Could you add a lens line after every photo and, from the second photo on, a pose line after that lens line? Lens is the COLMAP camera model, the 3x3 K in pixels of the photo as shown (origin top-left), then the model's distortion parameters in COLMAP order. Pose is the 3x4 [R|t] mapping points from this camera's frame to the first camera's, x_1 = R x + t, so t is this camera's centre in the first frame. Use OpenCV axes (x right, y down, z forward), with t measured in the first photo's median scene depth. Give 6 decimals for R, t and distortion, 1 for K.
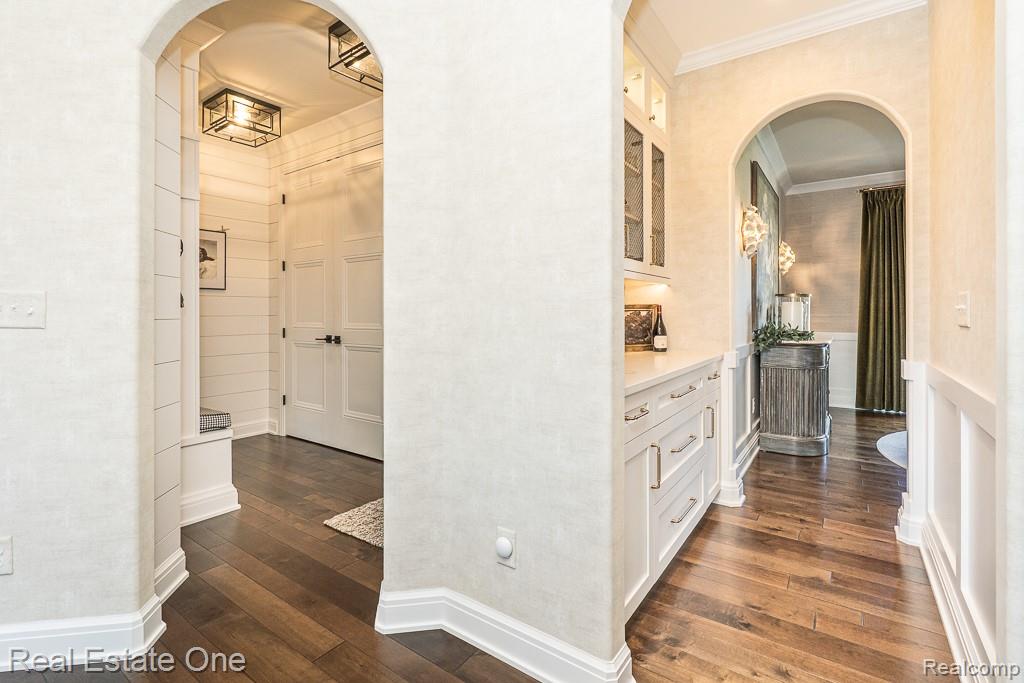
lens RADIAL K [[472.1, 0, 509.4], [0, 472.1, 314.1], [0, 0, 1]] dist [-0.002093, -0.000680]
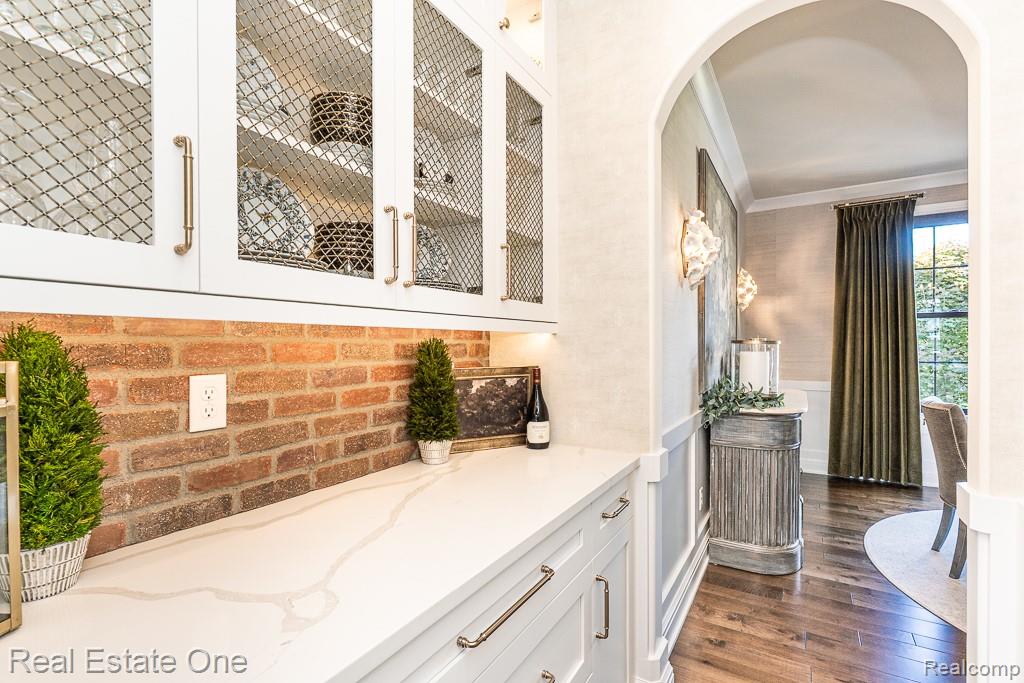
lens RADIAL K [[467.3, 0, 513.1], [0, 467.3, 347.1], [0, 0, 1]] dist [-0.003130, -0.000418]
pose [[0.997688, -0.001781, 0.067943, 0.193173], [0.001241, 0.999967, 0.007978, -0.038677], [-0.067955, -0.007876, 0.997657, 0.329734]]
